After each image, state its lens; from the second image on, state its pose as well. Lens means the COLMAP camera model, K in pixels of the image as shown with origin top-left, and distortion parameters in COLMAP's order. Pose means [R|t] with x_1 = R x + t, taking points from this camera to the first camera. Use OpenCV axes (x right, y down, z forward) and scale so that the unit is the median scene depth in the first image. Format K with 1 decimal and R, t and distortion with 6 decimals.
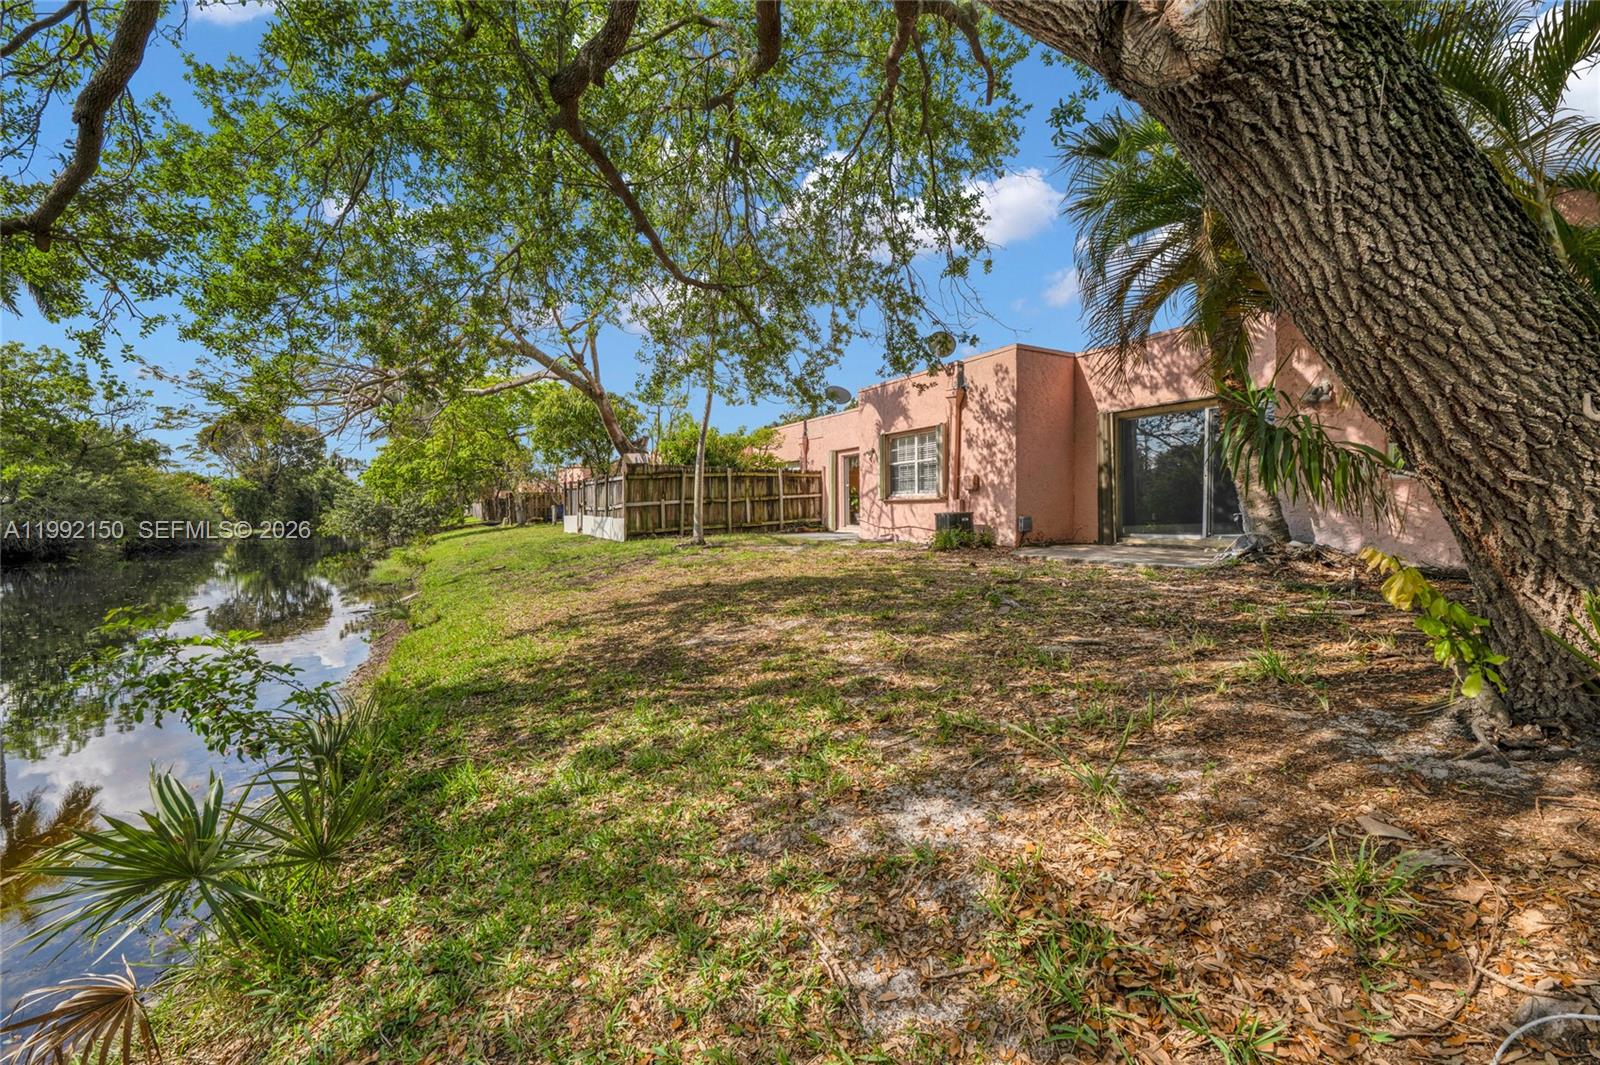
lens RADIAL K [[631.8, 0, 802.1], [0, 631.8, 533.8], [0, 0, 1]] dist [0.004446, 0.000025]
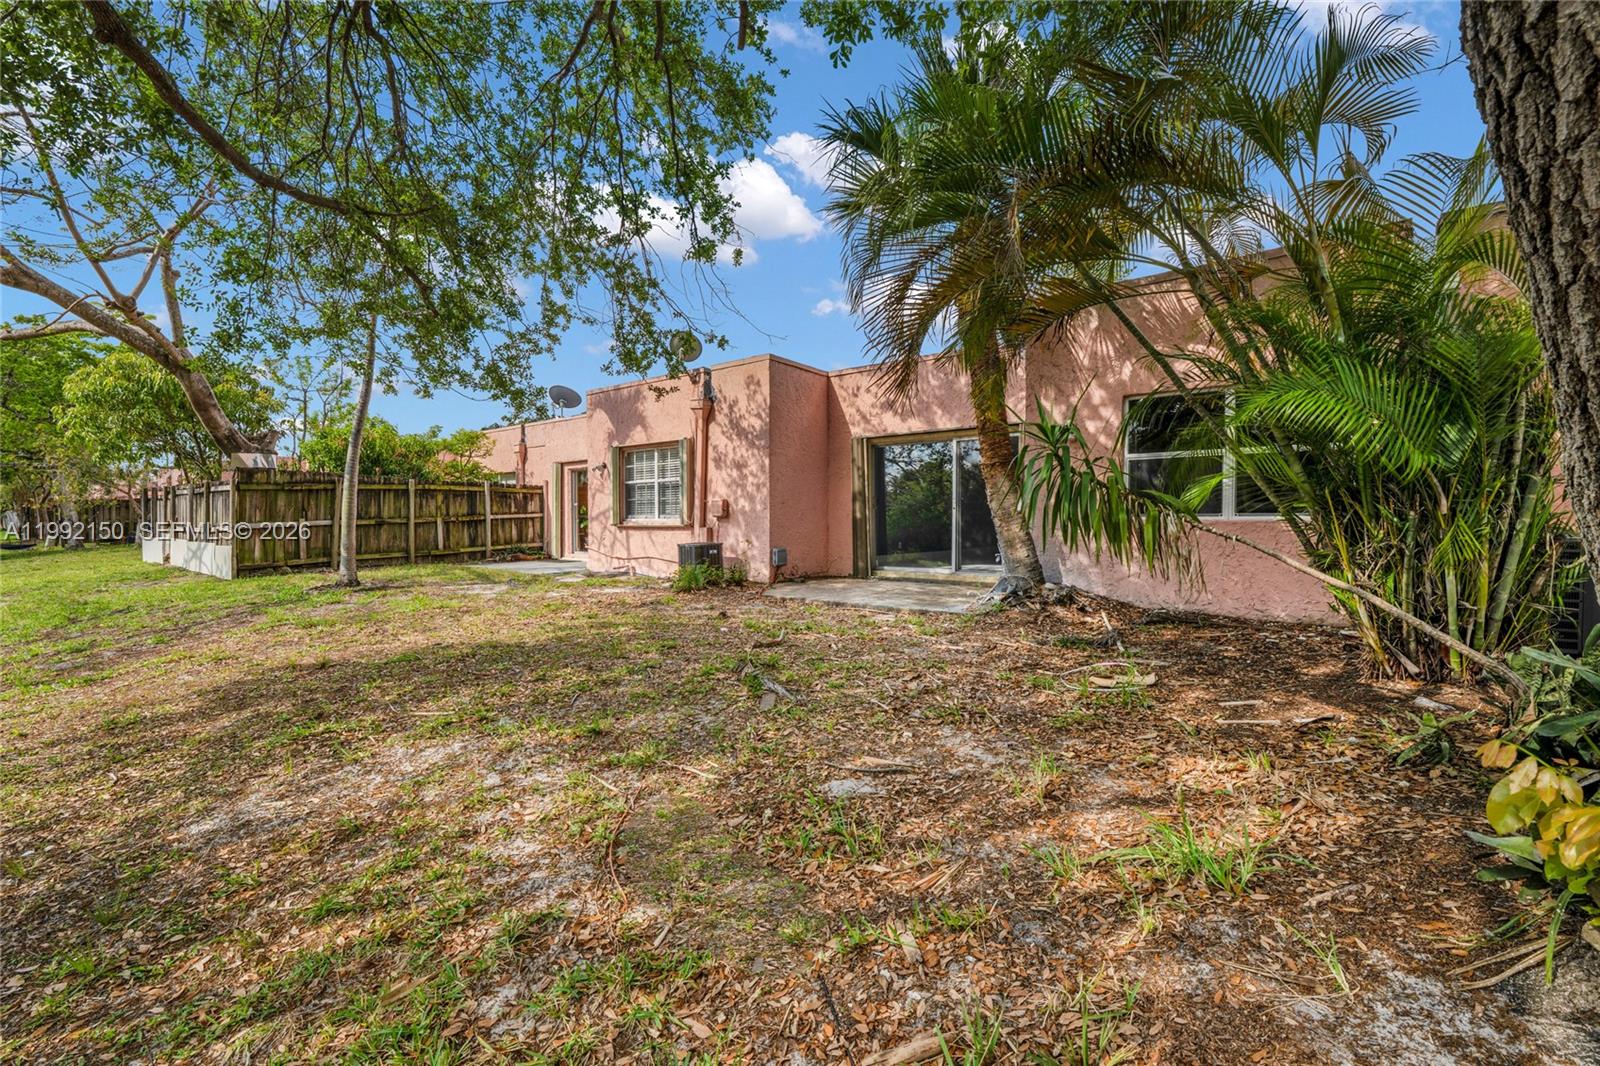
lens RADIAL K [[643.0, 0, 812.4], [0, 643.0, 531.0], [0, 0, 1]] dist [-0.000241, 0.000225]
pose [[0.918233, 0.003881, 0.396022, 0.039591], [0.006904, 0.999643, -0.025804, -0.029435], [-0.395981, 0.026428, 0.917878, 0.159008]]
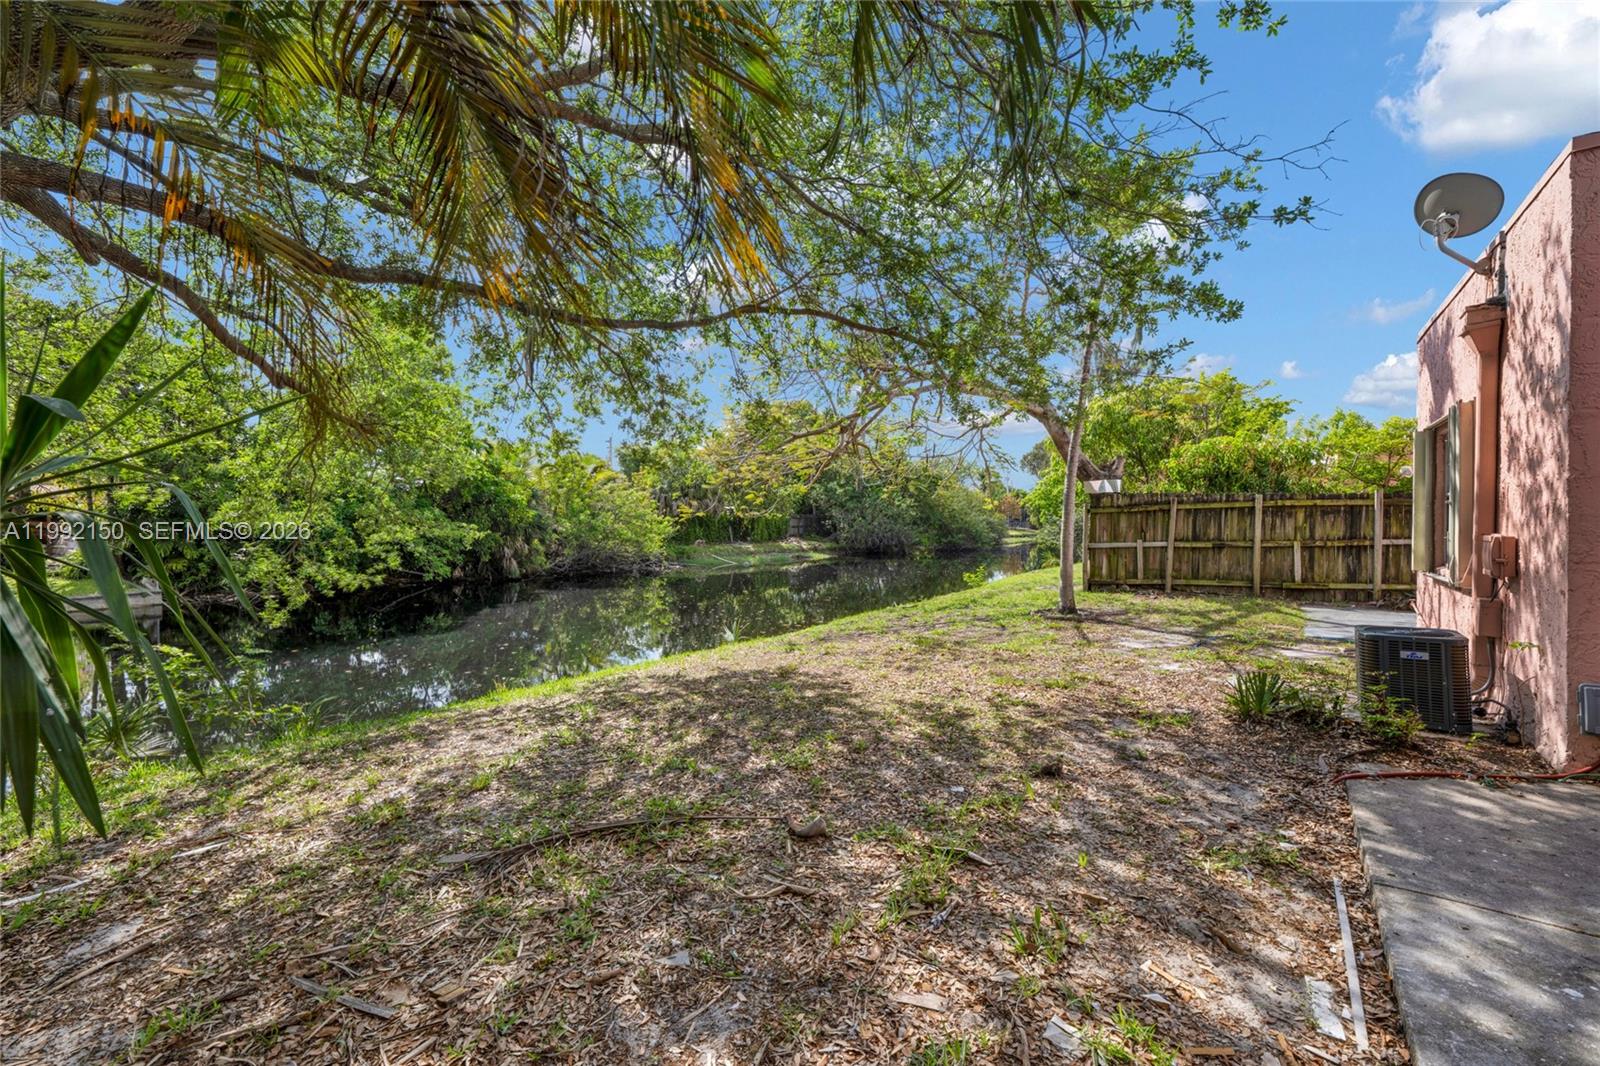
lens RADIAL K [[643.0, 0, 798.8], [0, 643.0, 521.8], [0, 0, 1]] dist [-0.000241, 0.000225]
pose [[0.430216, 0.019693, -0.902511, 0.473615], [-0.044279, 0.999019, 0.000692, -0.097198], [0.901639, 0.039664, 0.430666, 0.525257]]
